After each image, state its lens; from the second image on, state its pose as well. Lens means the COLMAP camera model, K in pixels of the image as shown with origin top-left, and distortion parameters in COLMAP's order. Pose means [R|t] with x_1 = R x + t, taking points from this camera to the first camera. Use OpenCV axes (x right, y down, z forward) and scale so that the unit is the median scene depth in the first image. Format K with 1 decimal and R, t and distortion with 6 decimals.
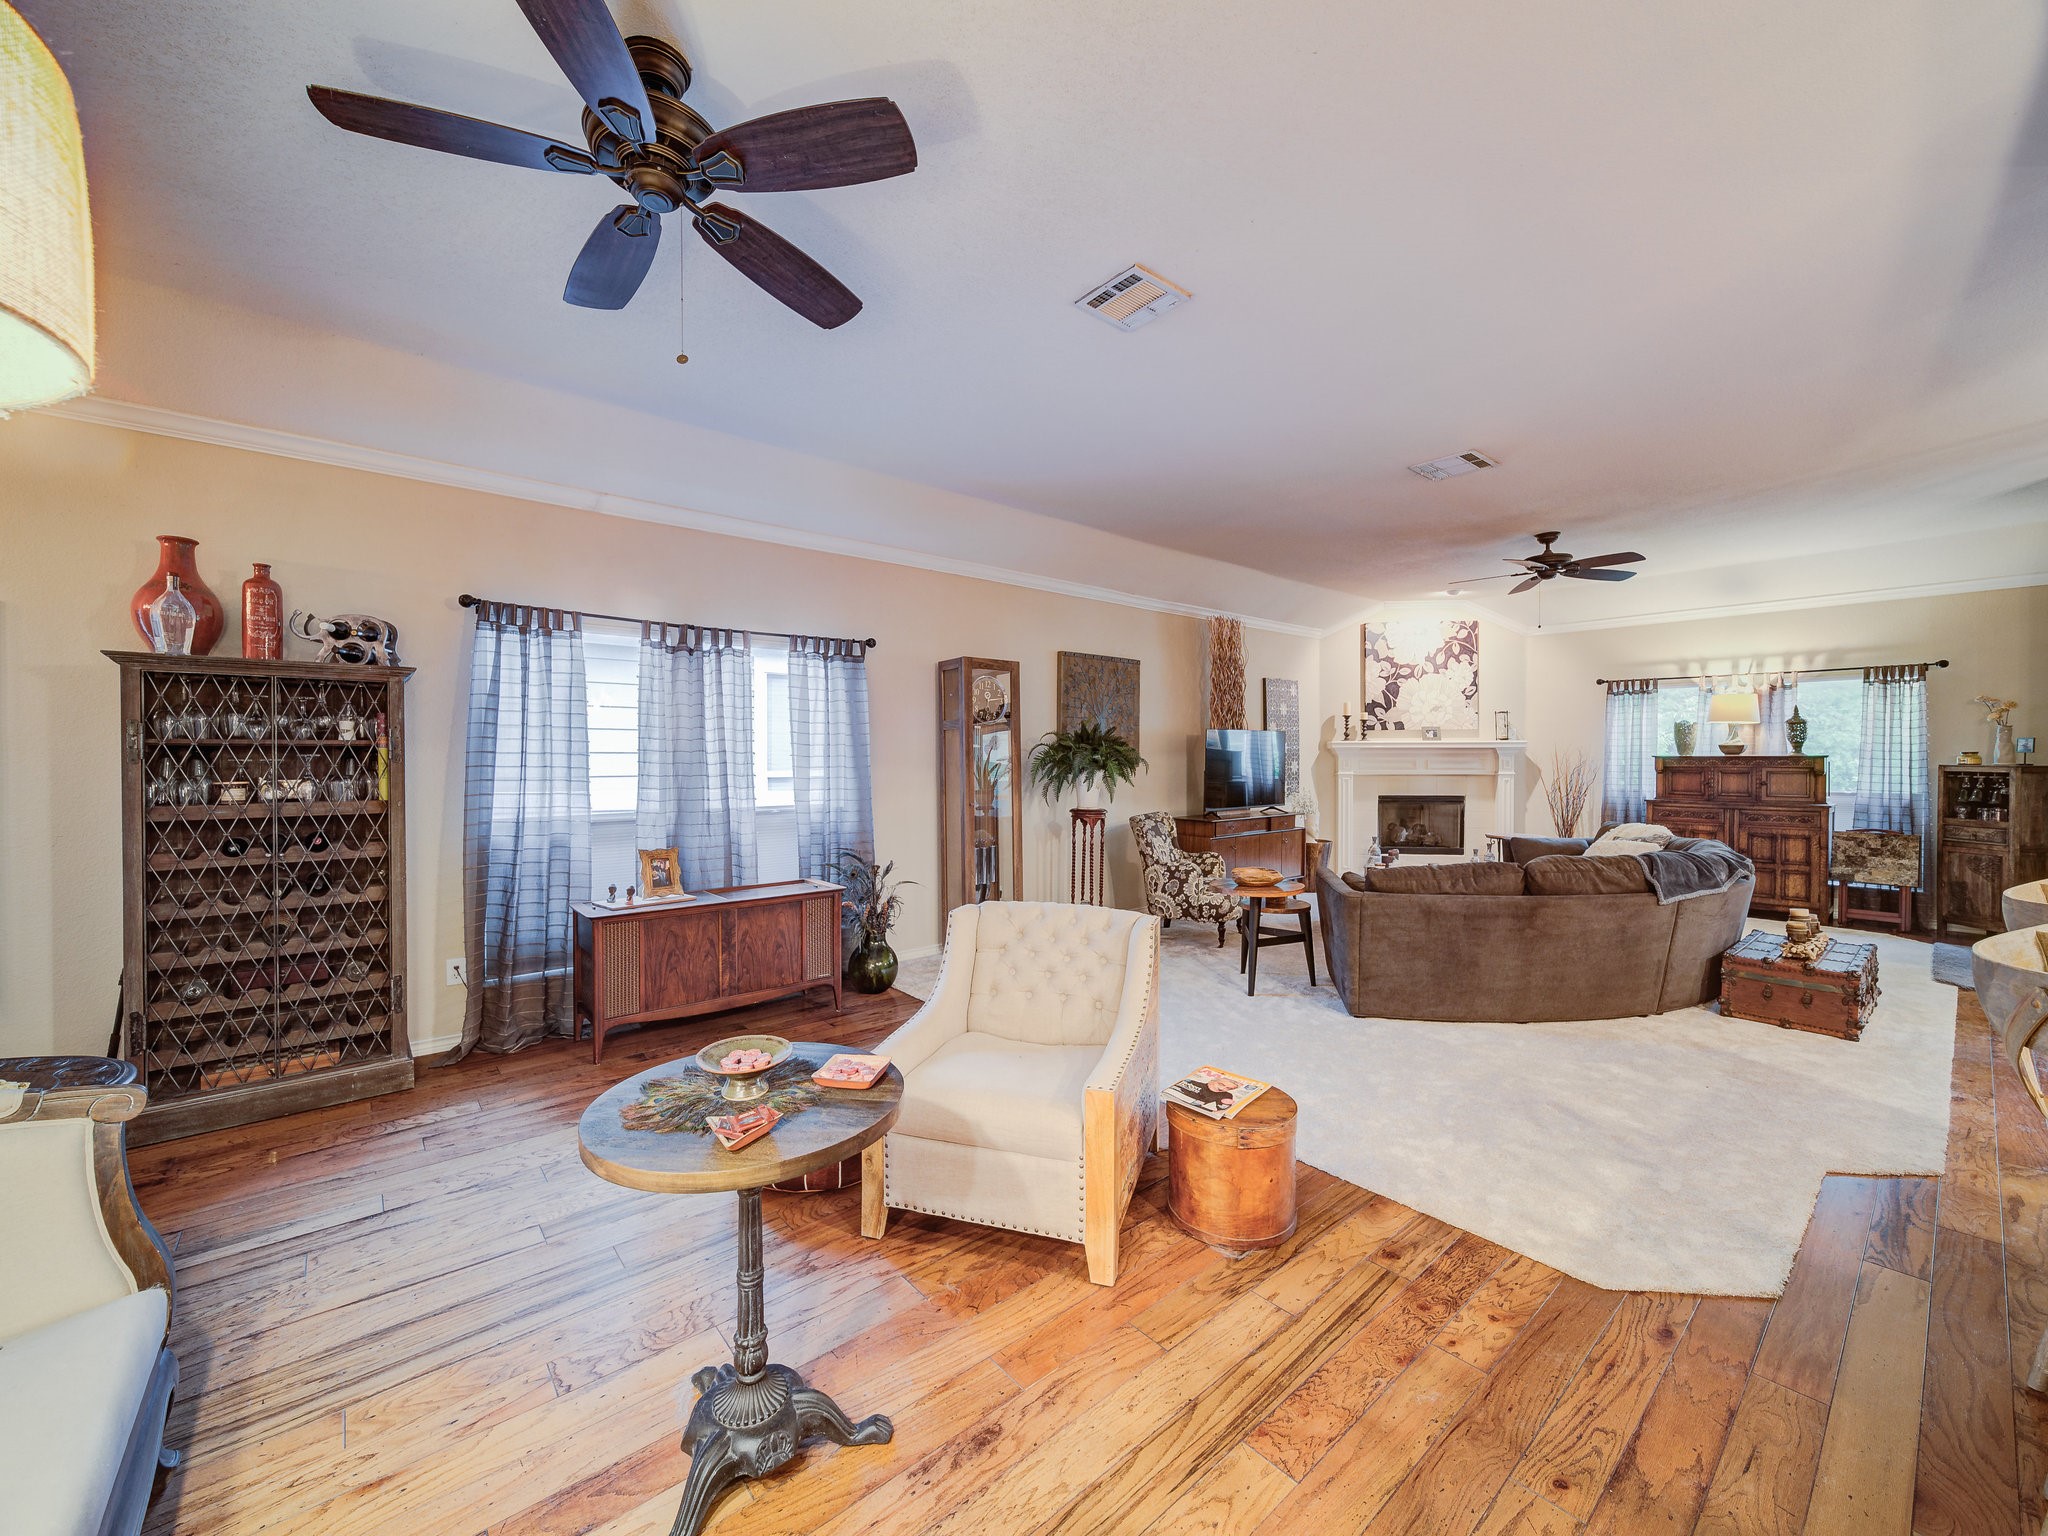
lens RADIAL K [[802.4, 0, 983.1], [0, 802.4, 763.8], [0, 0, 1]] dist [0.006079, -0.002444]
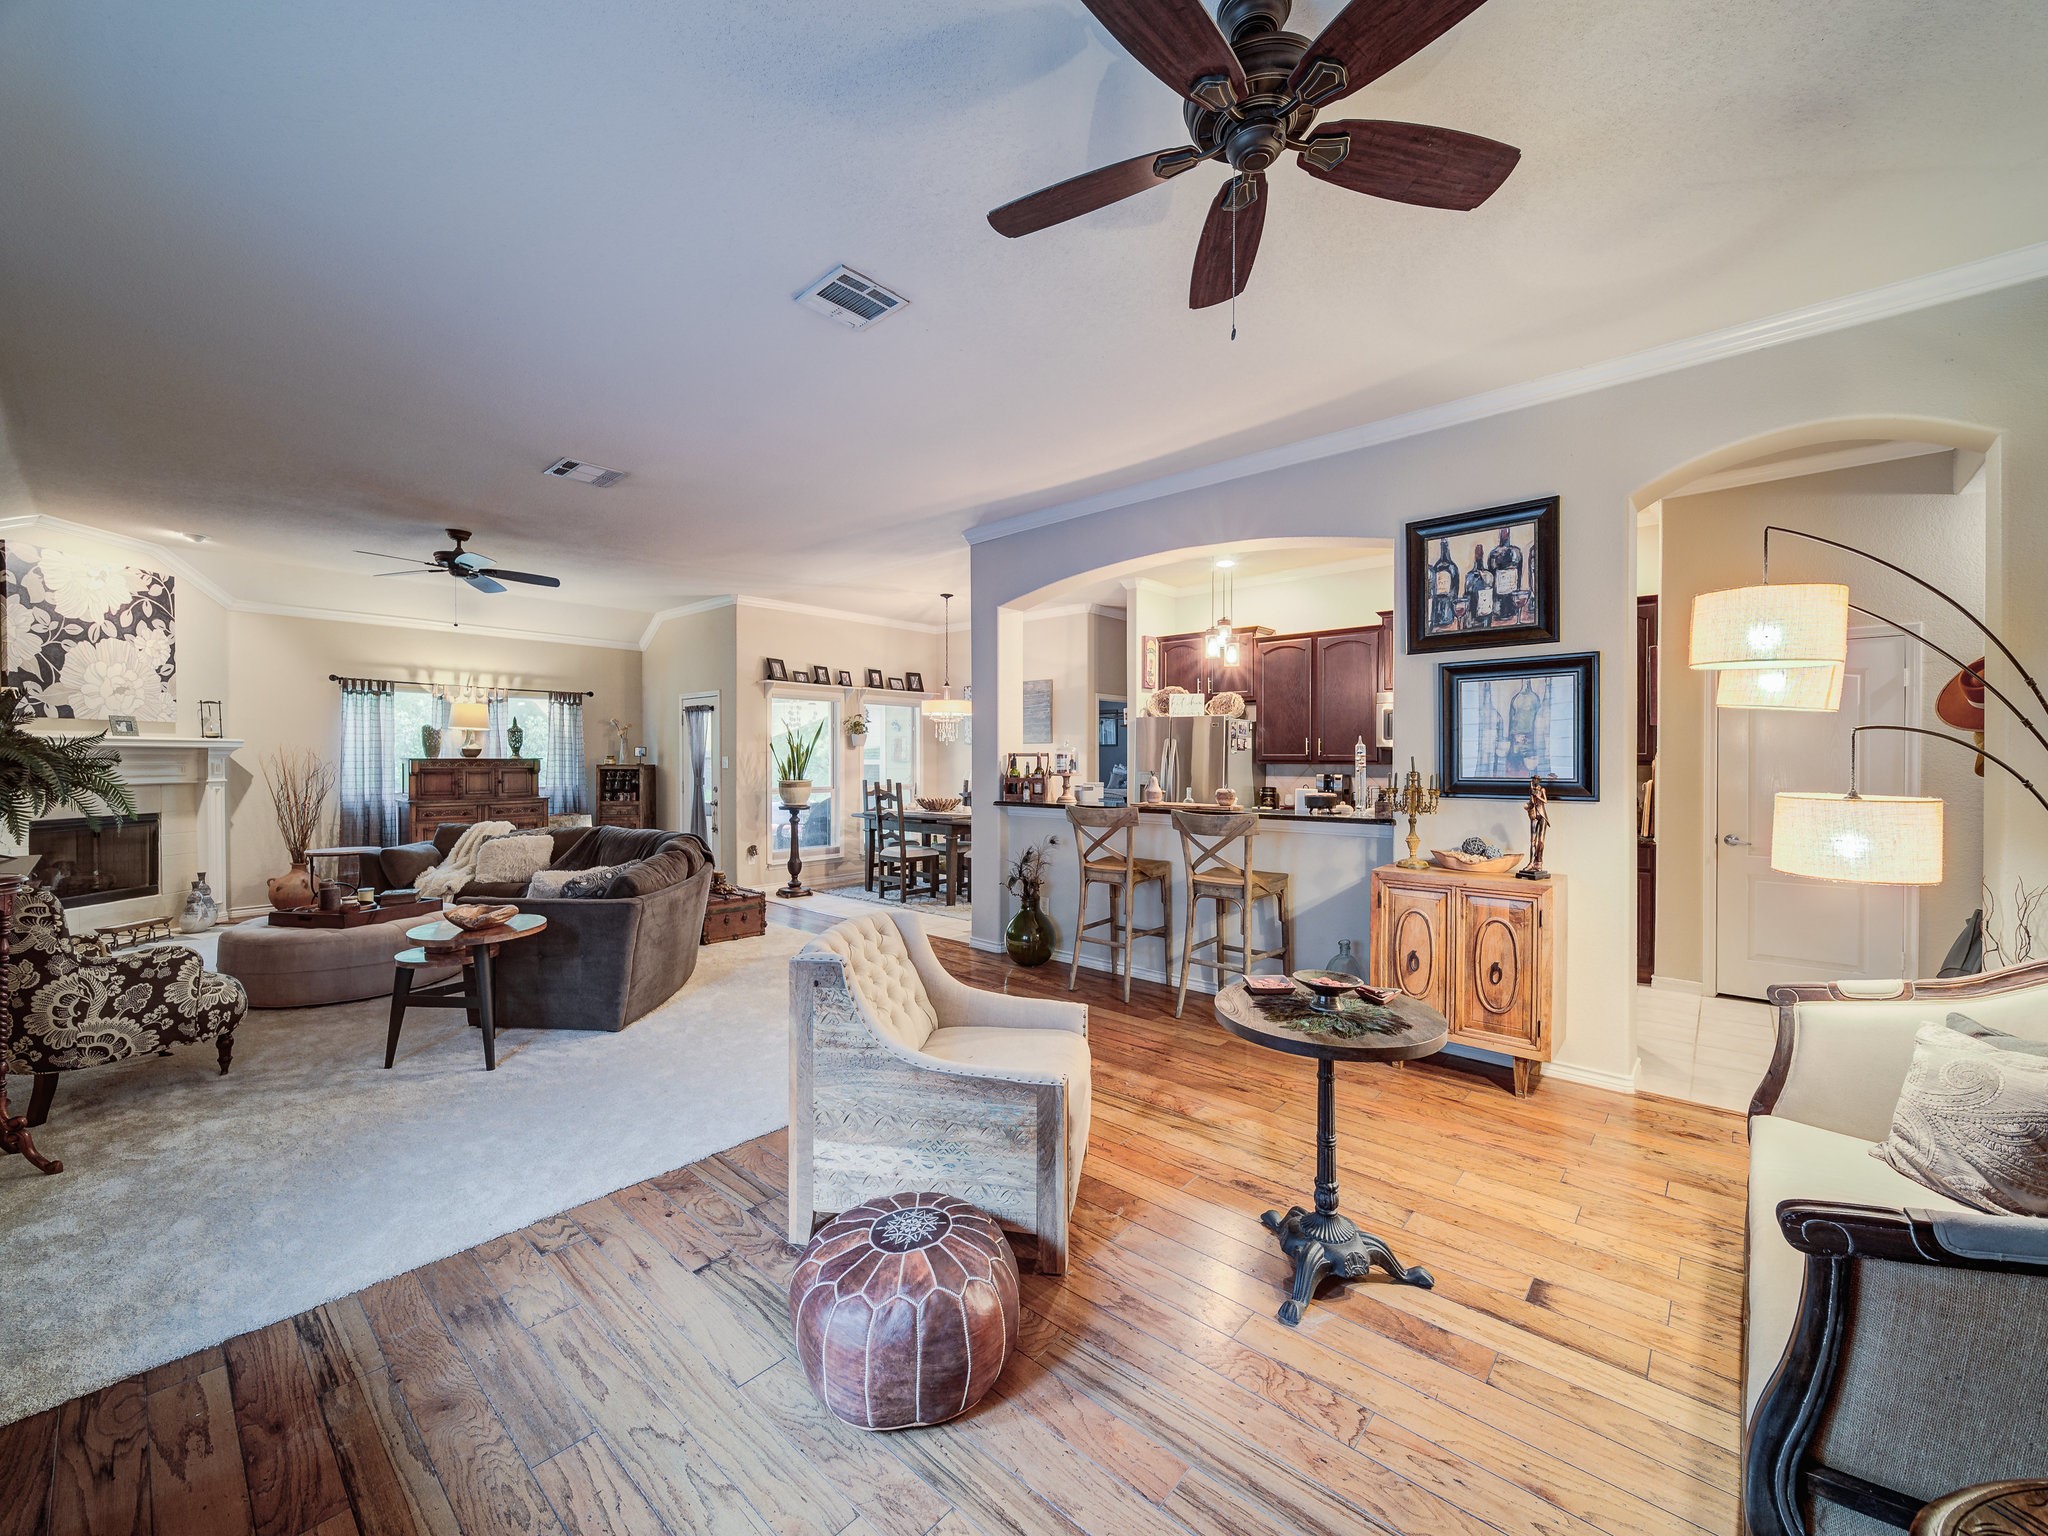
lens RADIAL K [[802.4, 0, 1086.7], [0, 802.4, 768.3], [0, 0, 1]] dist [0.006079, -0.002444]
pose [[-0.220050, -0.012205, 0.975412, -0.429617], [0.007413, 0.999872, 0.014184, -0.006371], [-0.975460, 0.010352, -0.219931, 0.476504]]
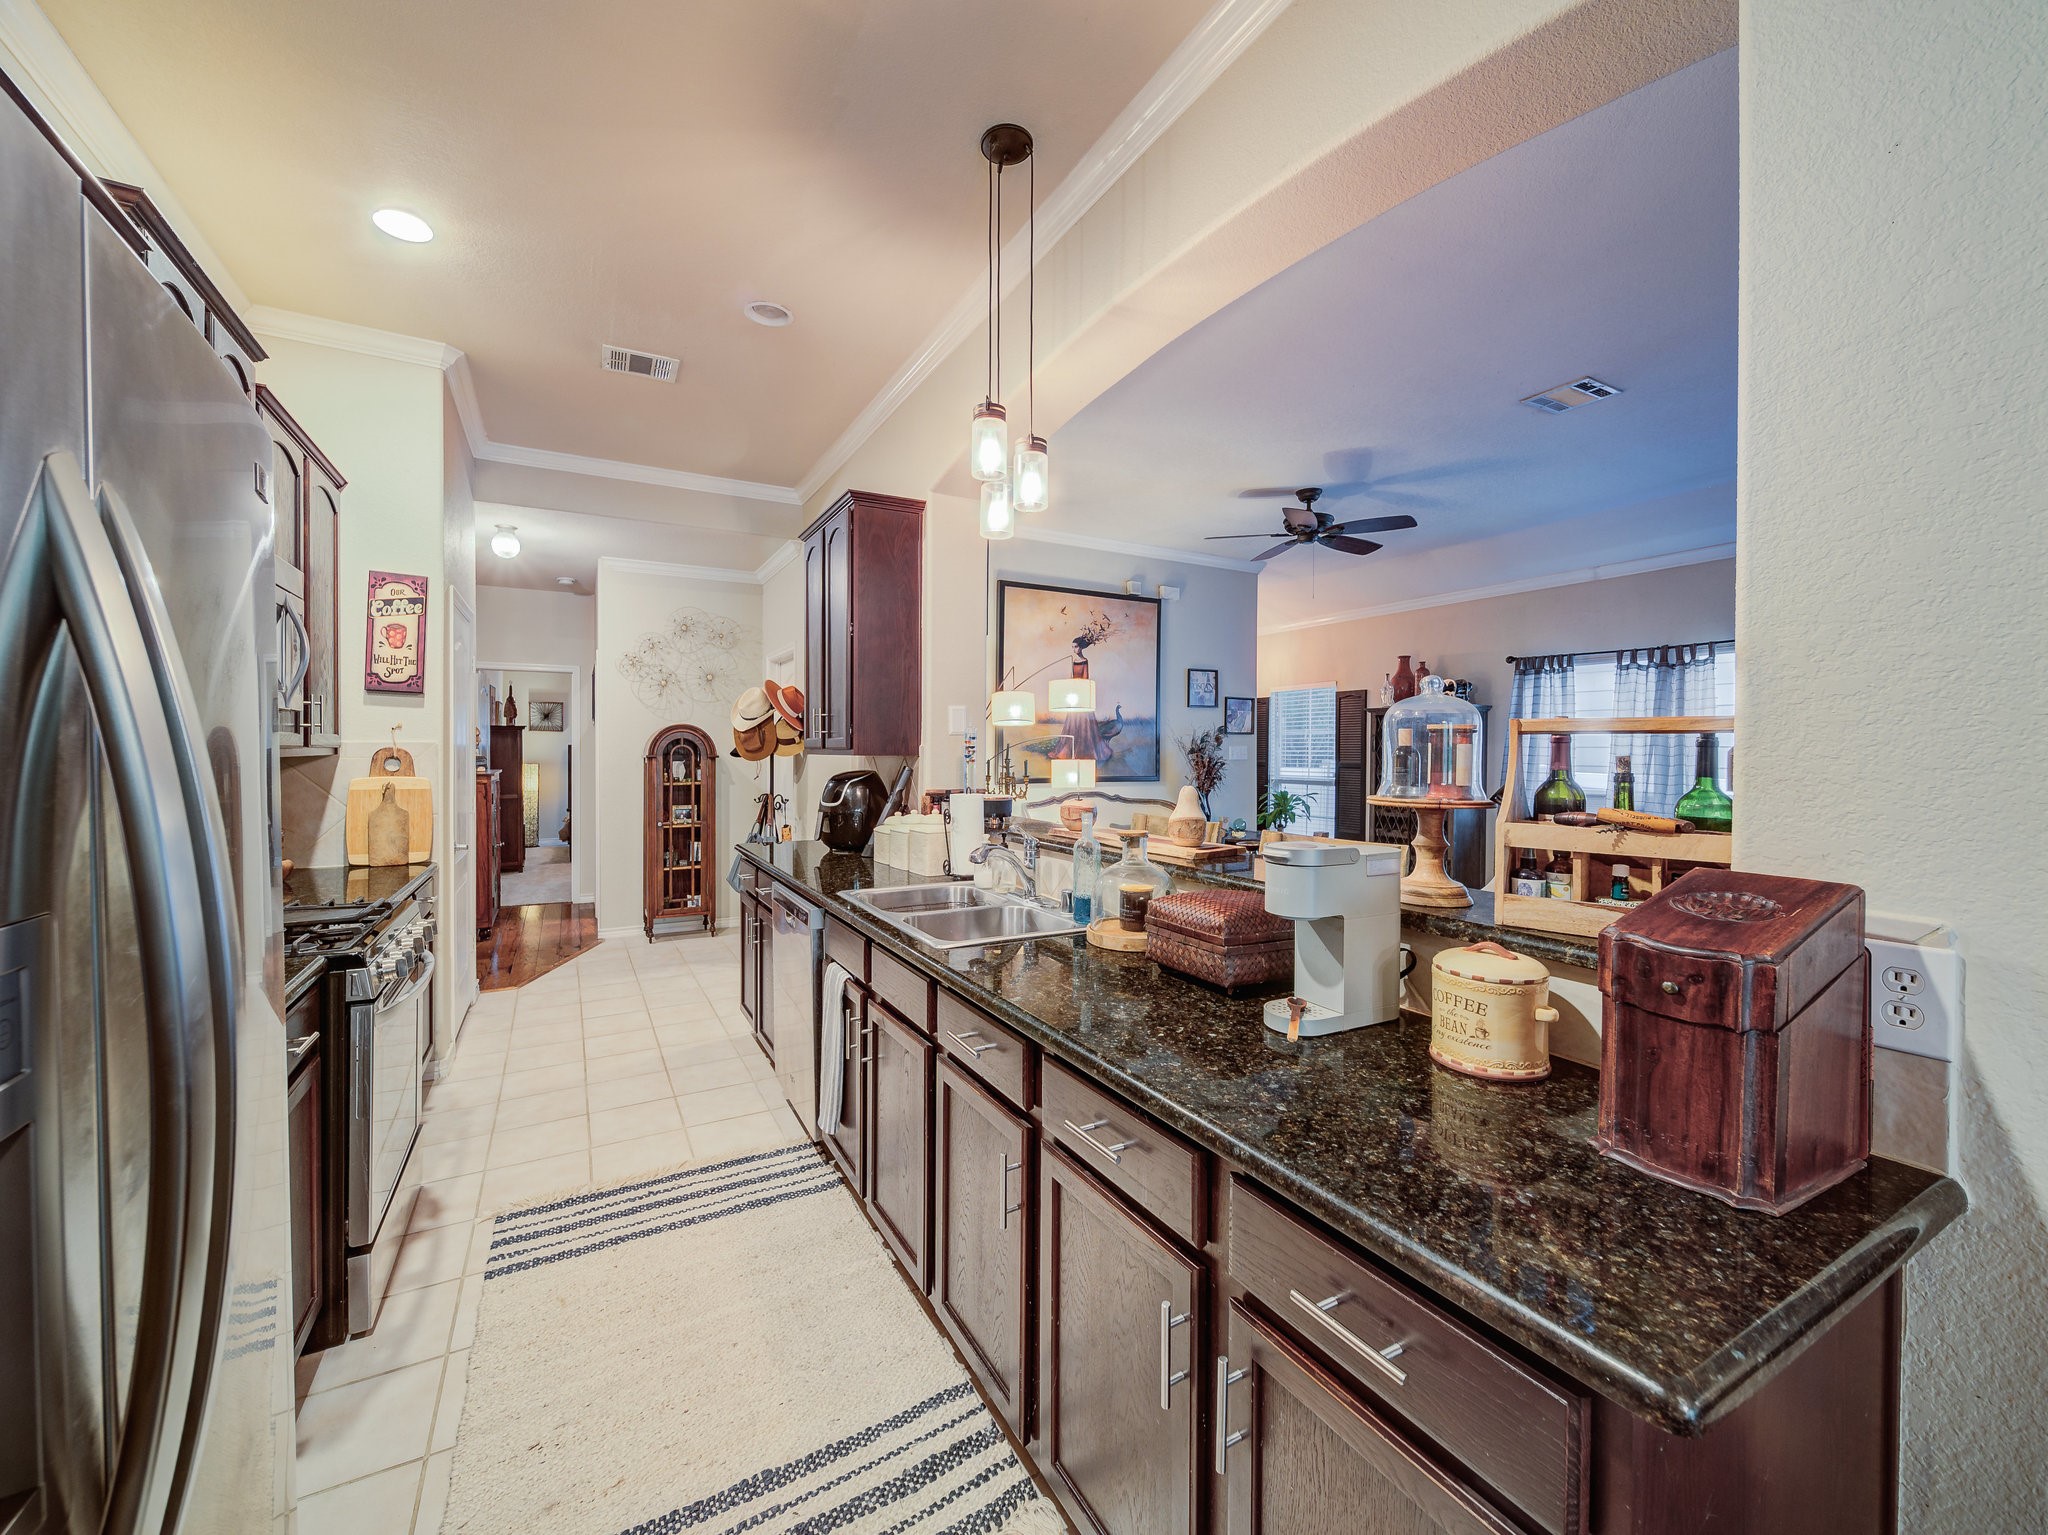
lens RADIAL K [[802.4, 0, 1015.7], [0, 802.4, 751.3], [0, 0, 1]] dist [0.006079, -0.002444]
pose [[-0.173808, 0.004061, -0.984771, 0.812009], [-0.009403, 0.999939, 0.005784, -0.003709], [0.984735, 0.010265, -0.173759, 0.167175]]
